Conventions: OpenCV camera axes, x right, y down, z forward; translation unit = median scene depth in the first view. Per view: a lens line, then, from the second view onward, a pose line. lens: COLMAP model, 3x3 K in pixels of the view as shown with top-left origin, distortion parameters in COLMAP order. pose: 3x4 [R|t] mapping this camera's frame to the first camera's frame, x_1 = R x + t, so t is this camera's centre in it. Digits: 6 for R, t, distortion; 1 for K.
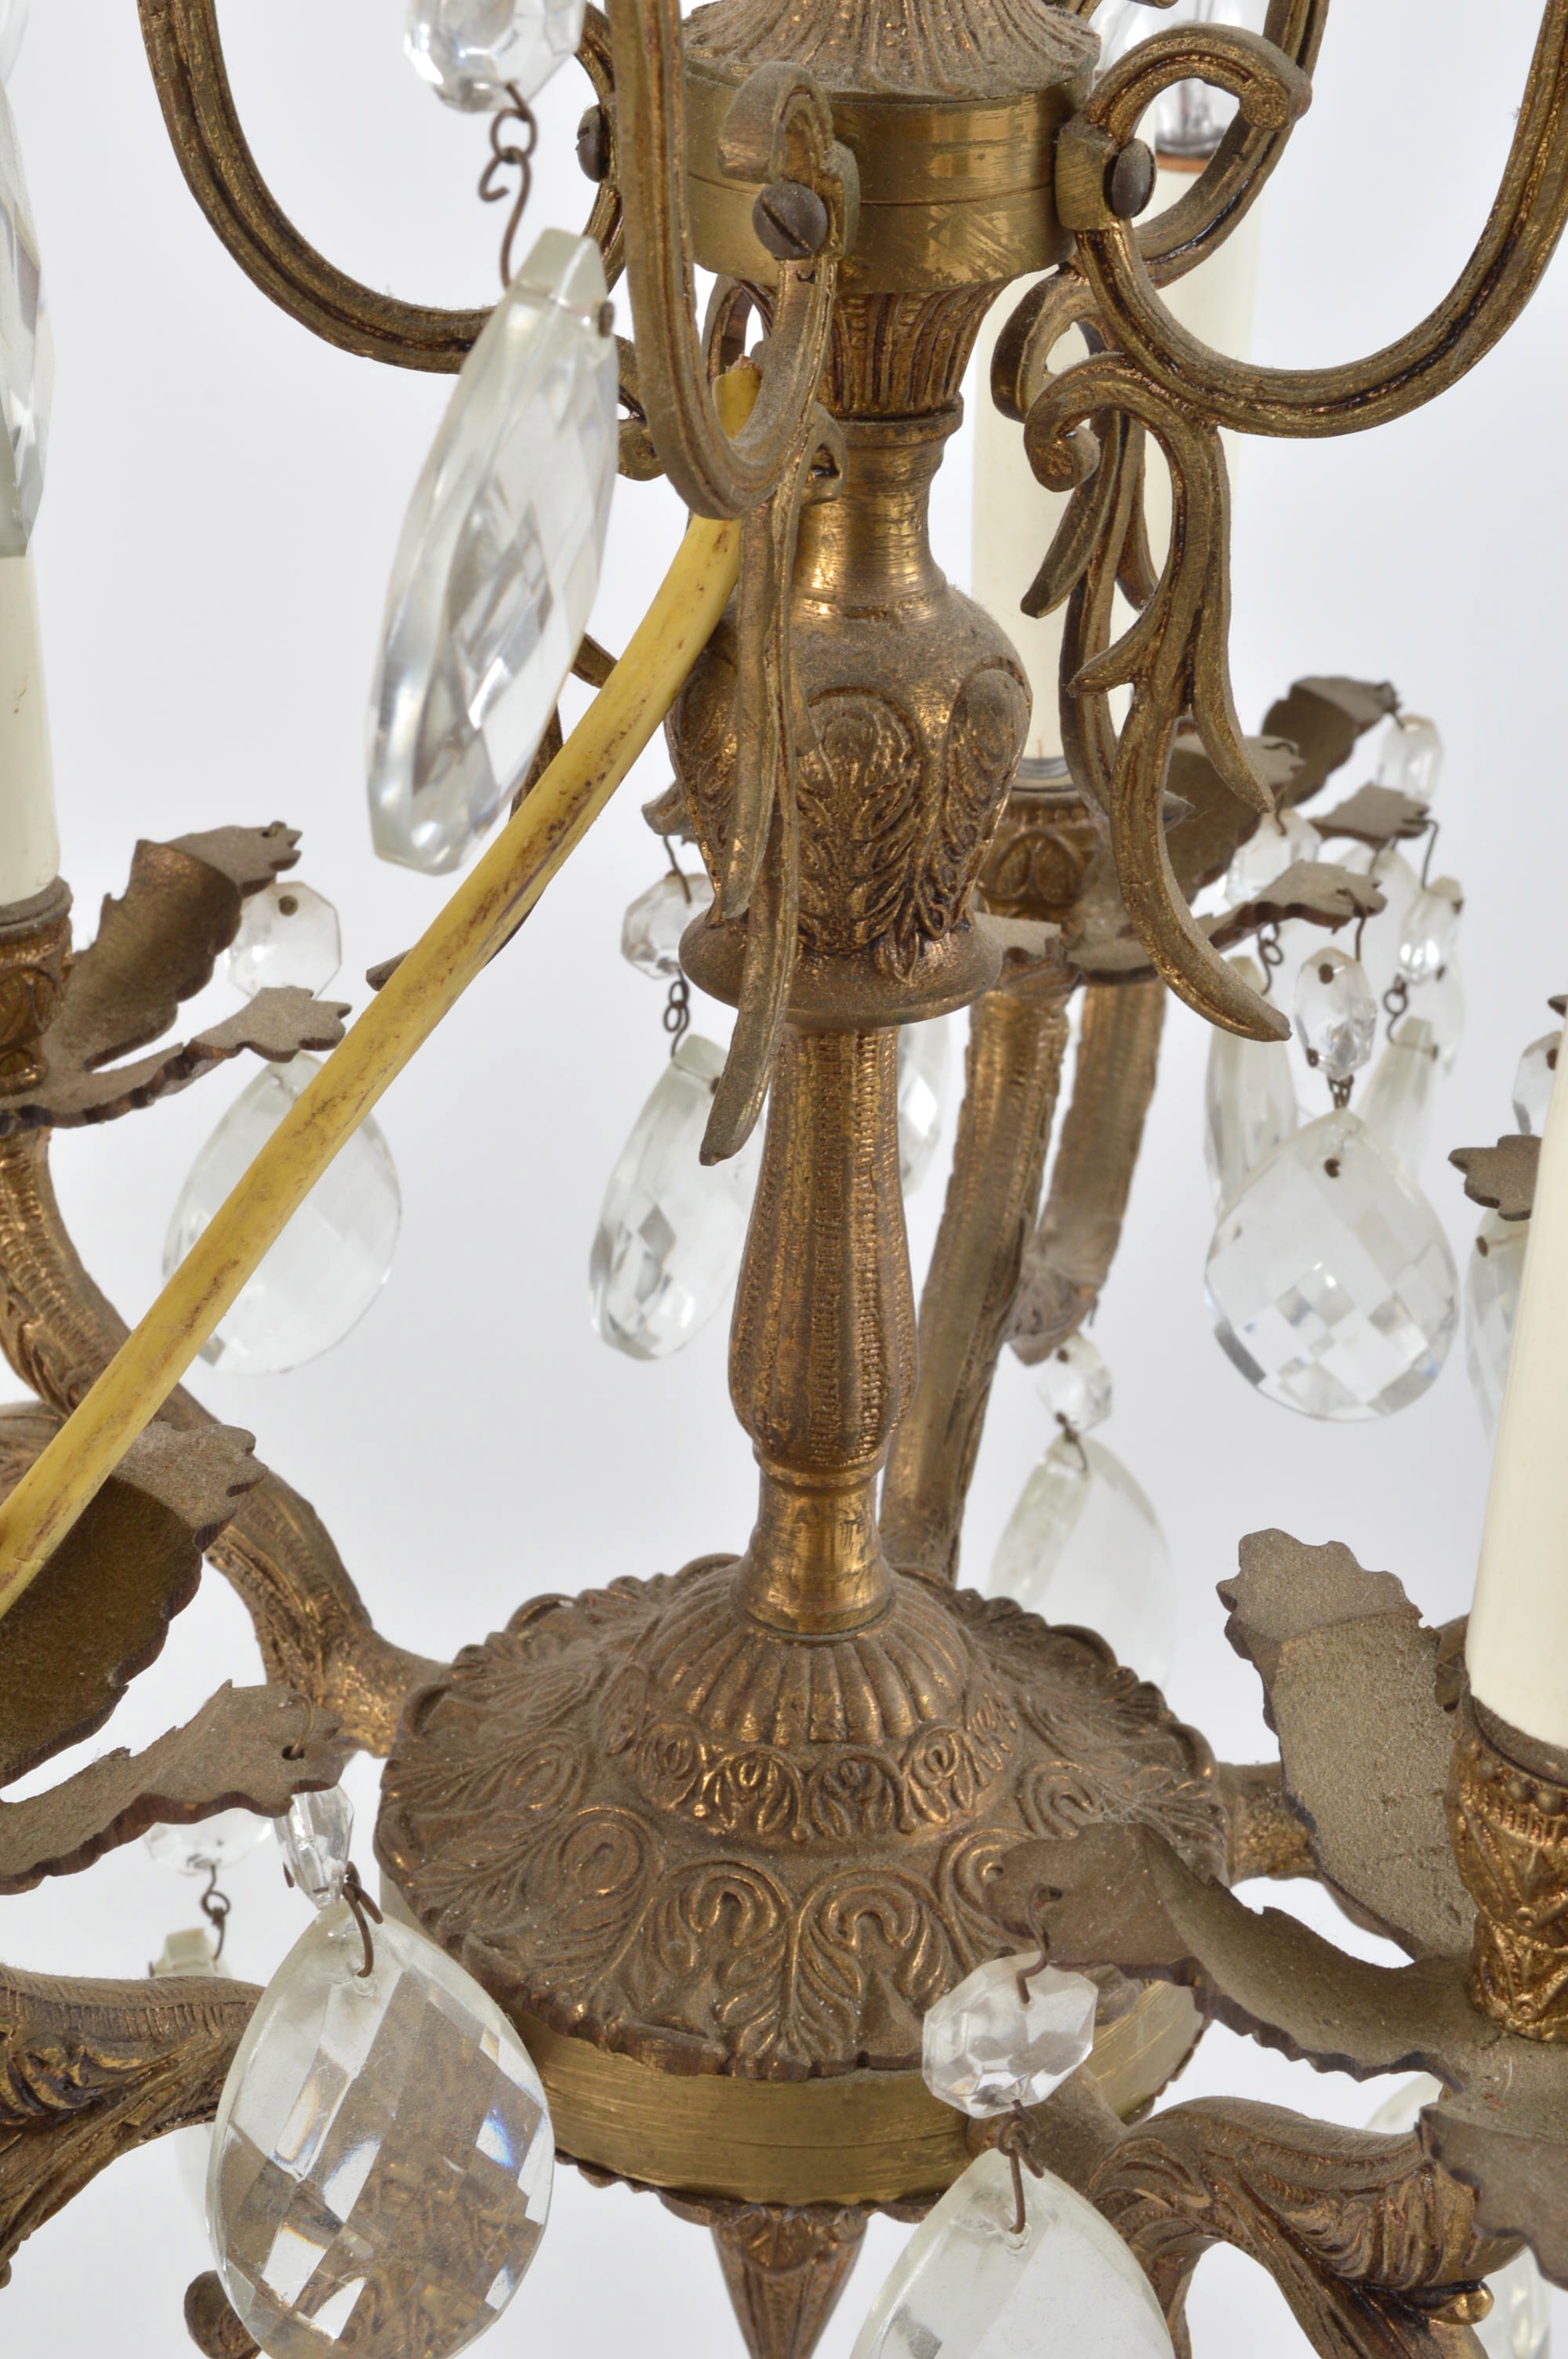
lens RADIAL K [[4263.5, 0, 784.0], [0, 4263.5, 1179.5], [0, 0, 1]] dist [-0.019068, 0.121227]
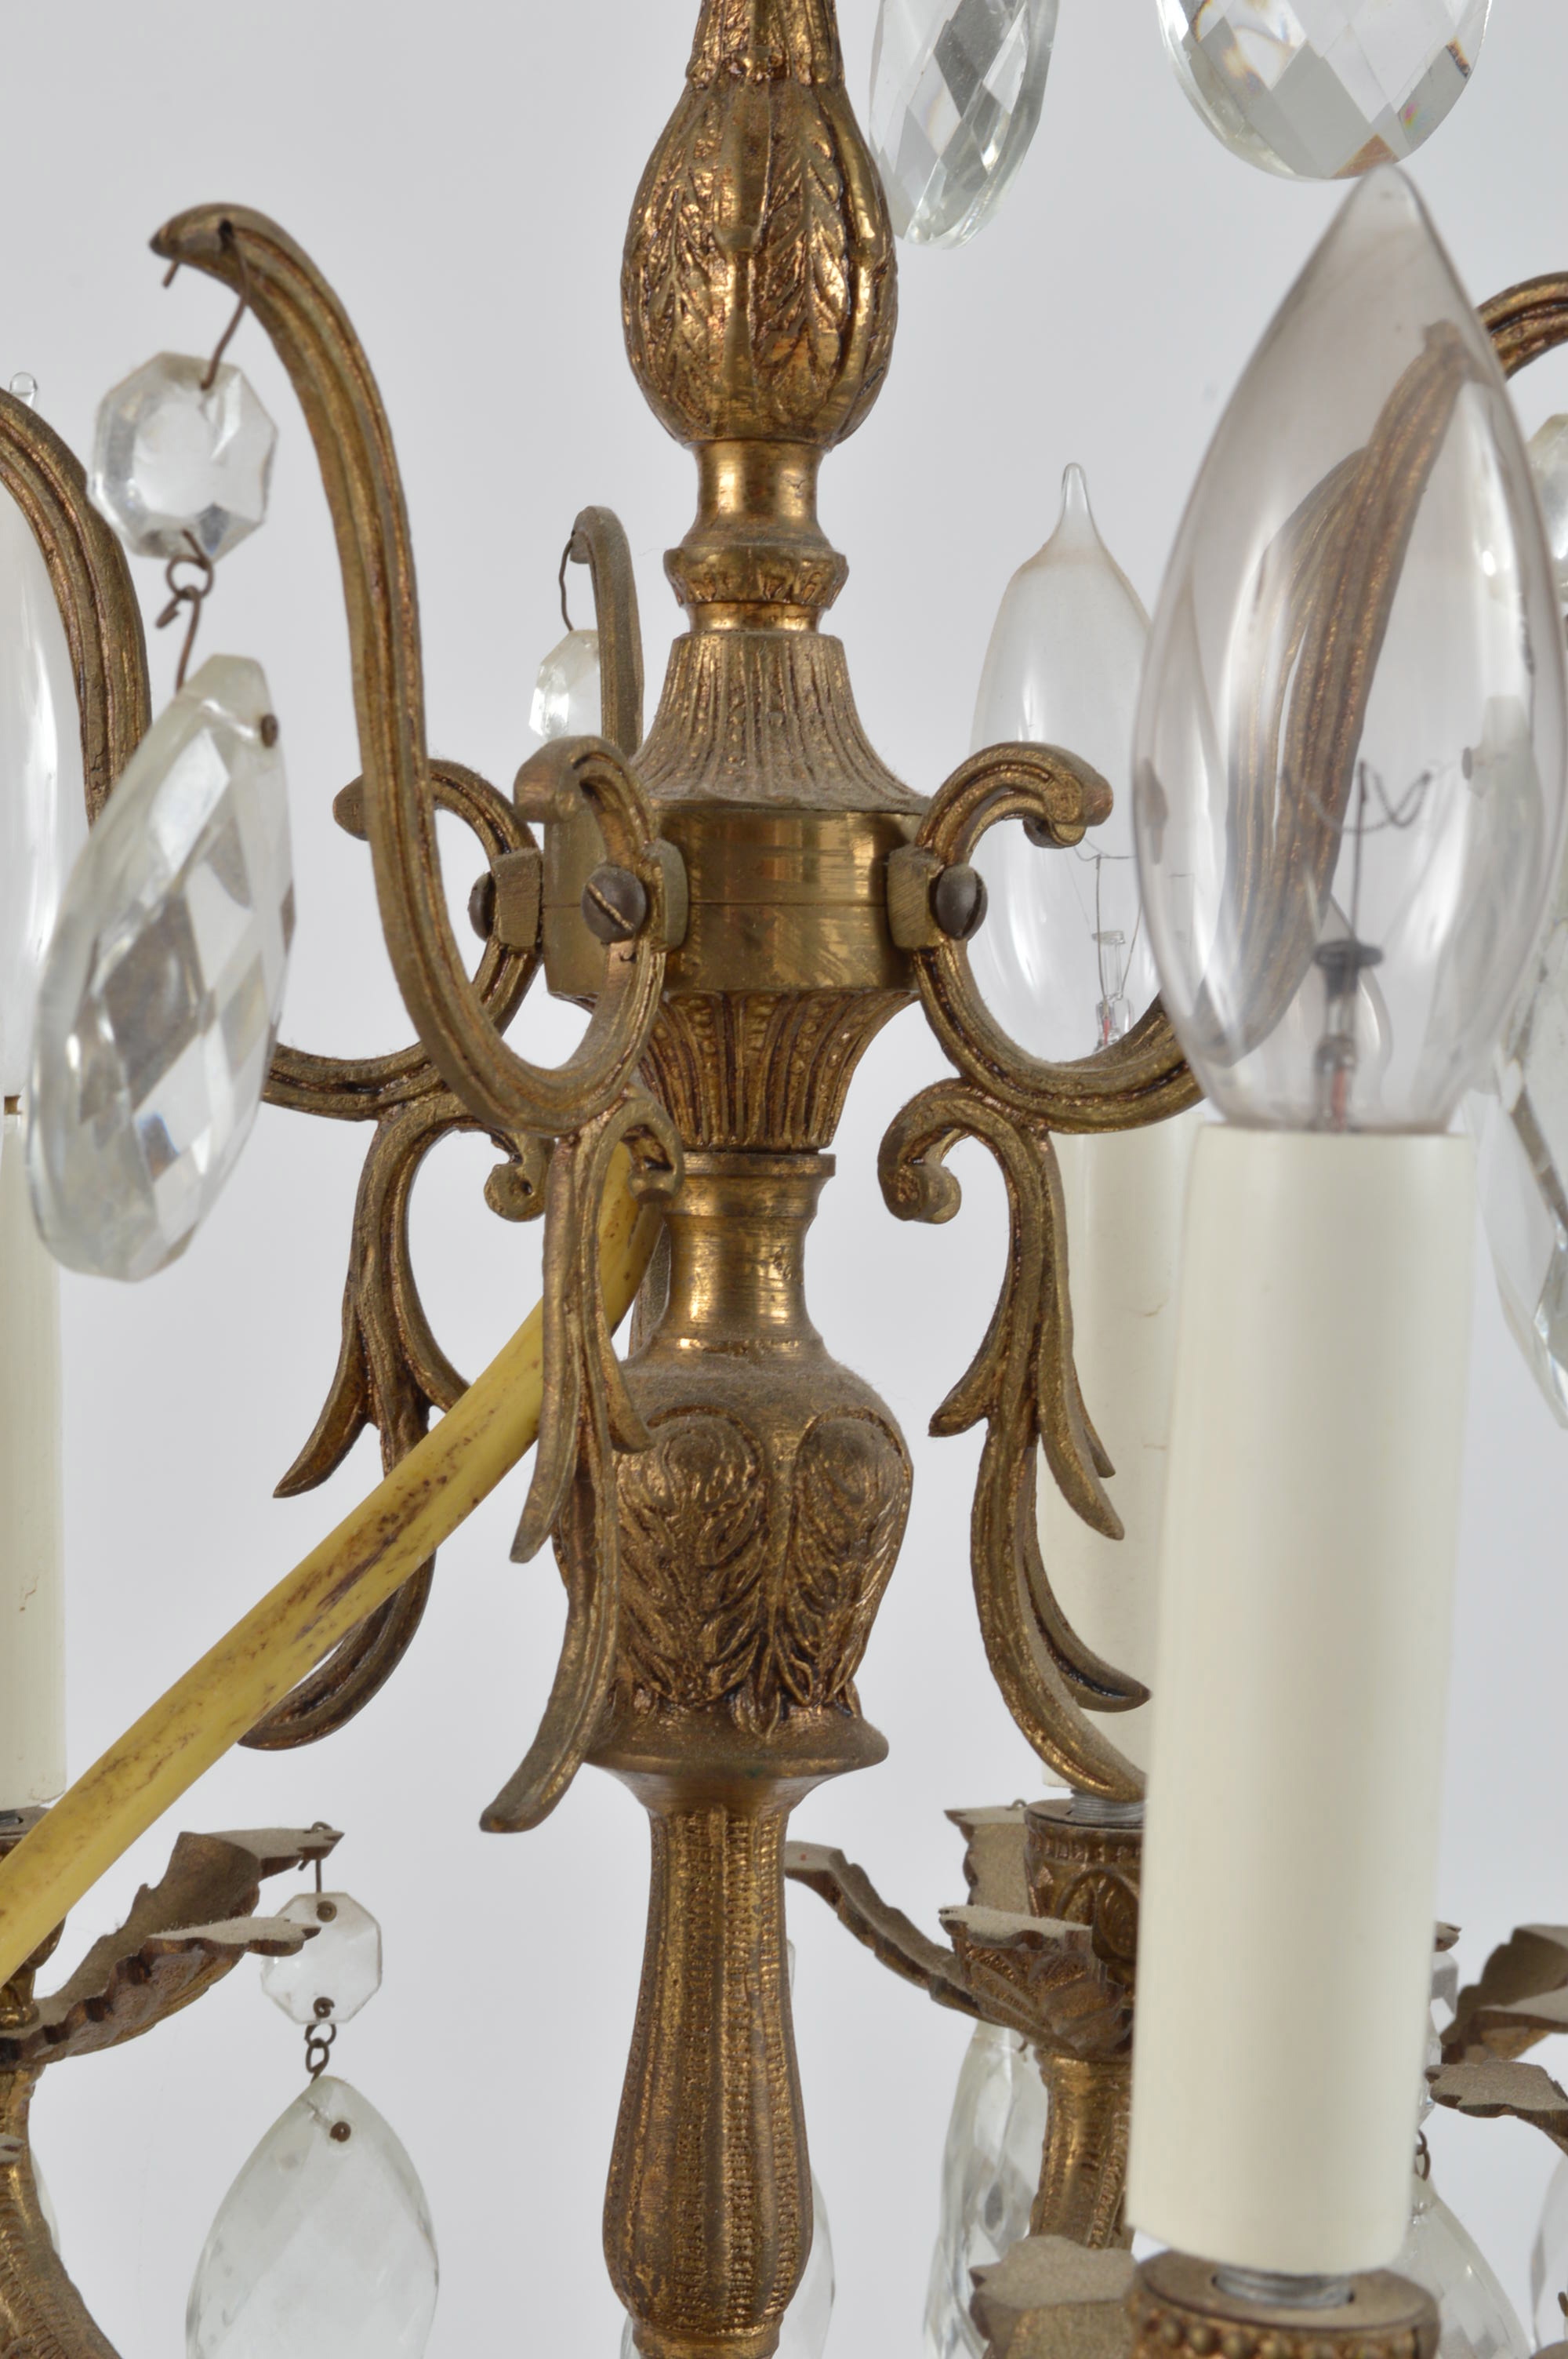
lens RADIAL K [[4350.6, 0, 784.0], [0, 4350.6, 1179.5], [0, 0, 1]] dist [0.012158, 0.083257]
pose [[0.984223, -0.000649, -0.176930, 0.214590], [-0.077974, 0.896057, -0.437037, 0.279563], [0.158823, 0.443938, 0.881870, 0.077123]]
